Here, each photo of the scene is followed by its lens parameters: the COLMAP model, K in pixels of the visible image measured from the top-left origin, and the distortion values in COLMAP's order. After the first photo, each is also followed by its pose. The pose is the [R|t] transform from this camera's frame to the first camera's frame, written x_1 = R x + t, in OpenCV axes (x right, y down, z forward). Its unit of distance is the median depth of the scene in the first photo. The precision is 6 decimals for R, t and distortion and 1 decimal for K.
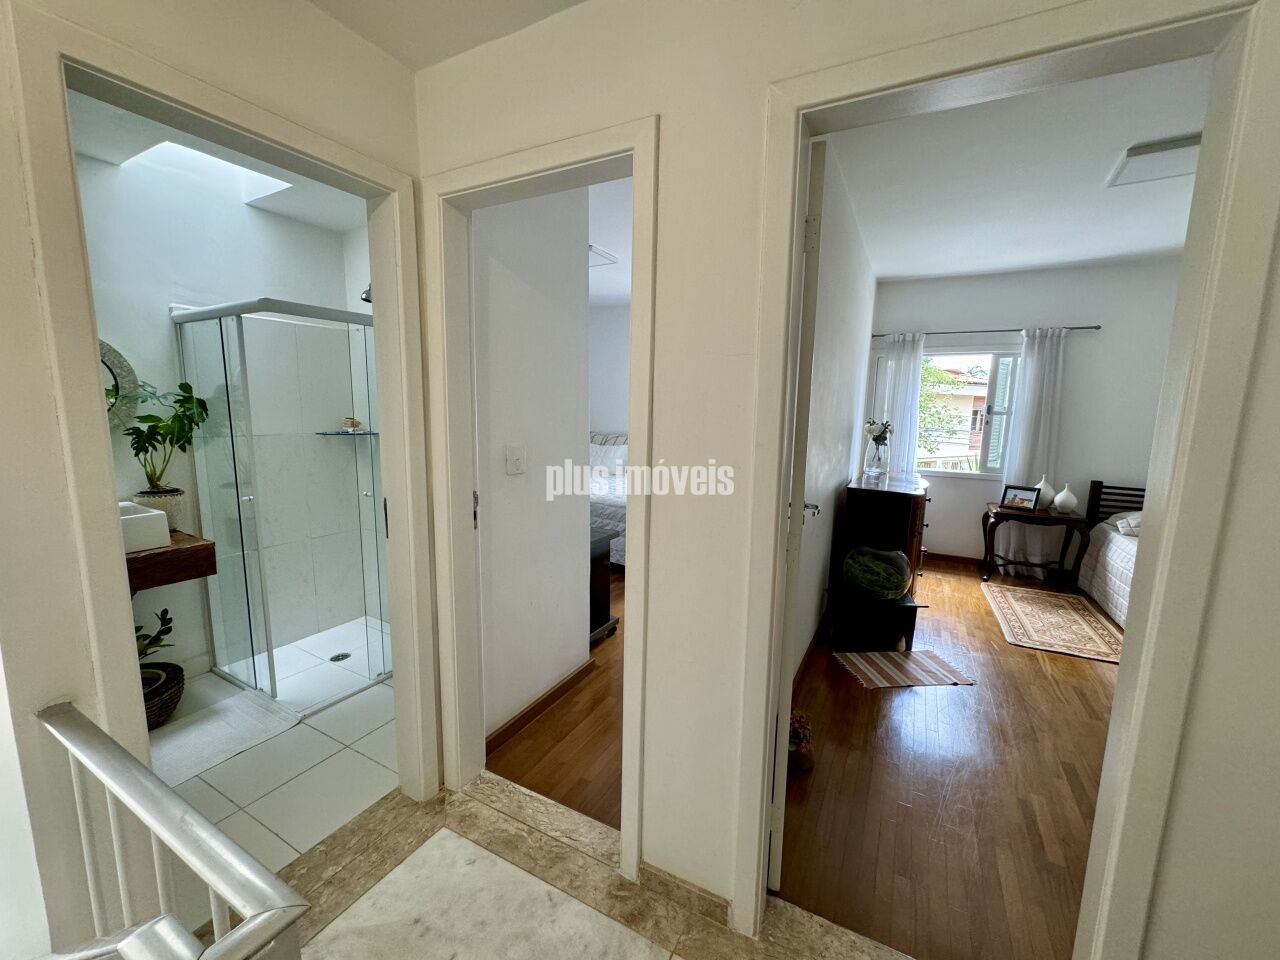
lens RADIAL K [[509.5, 0, 639.9], [0, 509.5, 480.5], [0, 0, 1]] dist [-0.003897, 0.001141]
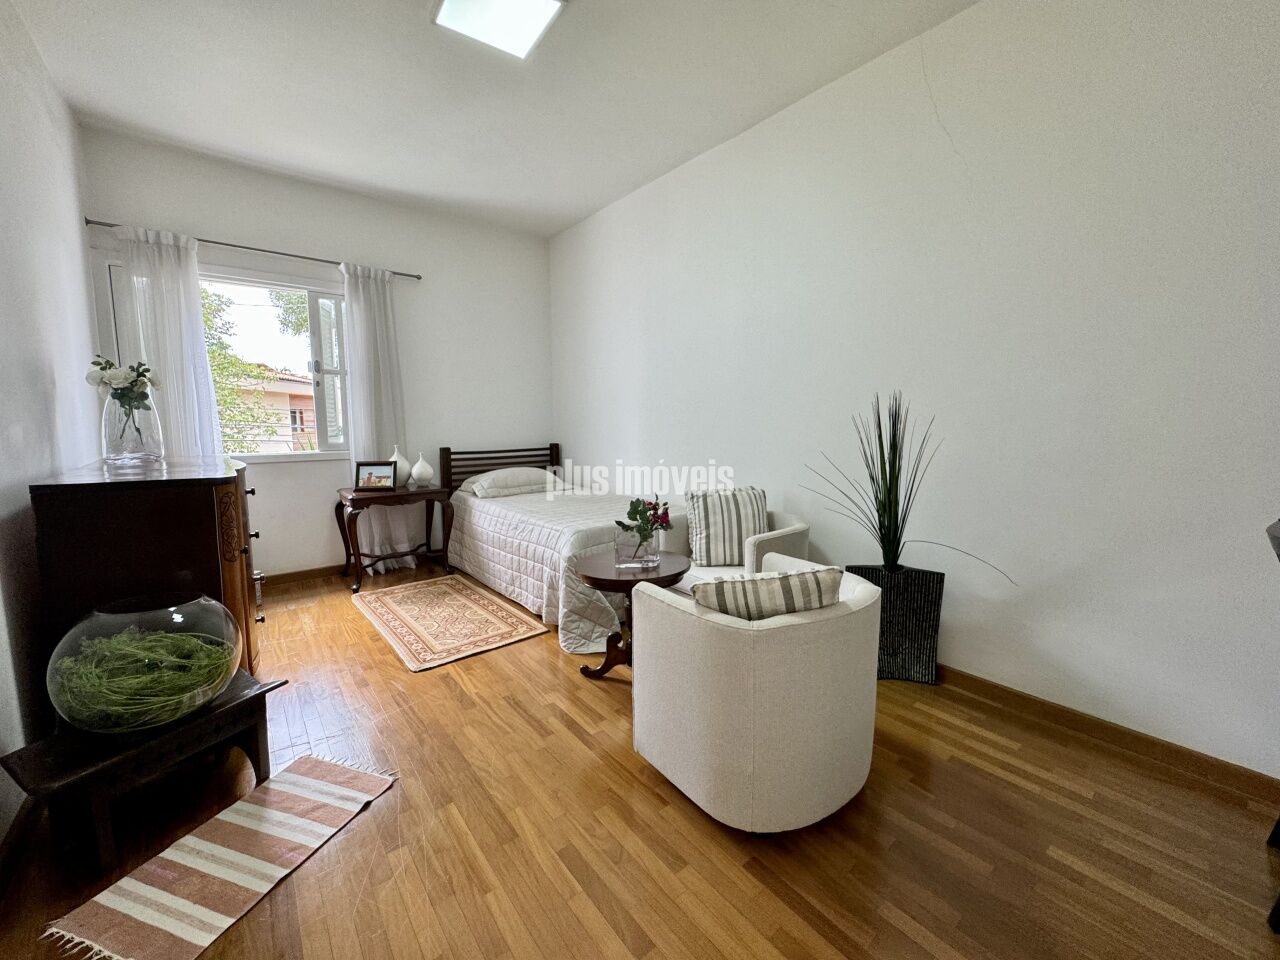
lens RADIAL K [[509.5, 0, 637.1], [0, 509.5, 477.7], [0, 0, 1]] dist [-0.003897, 0.001141]
pose [[0.388327, -0.120987, 0.913545, 0.186783], [0.138860, 0.987707, 0.071782, 0.037861], [-0.910999, 0.098980, 0.400354, 0.323965]]
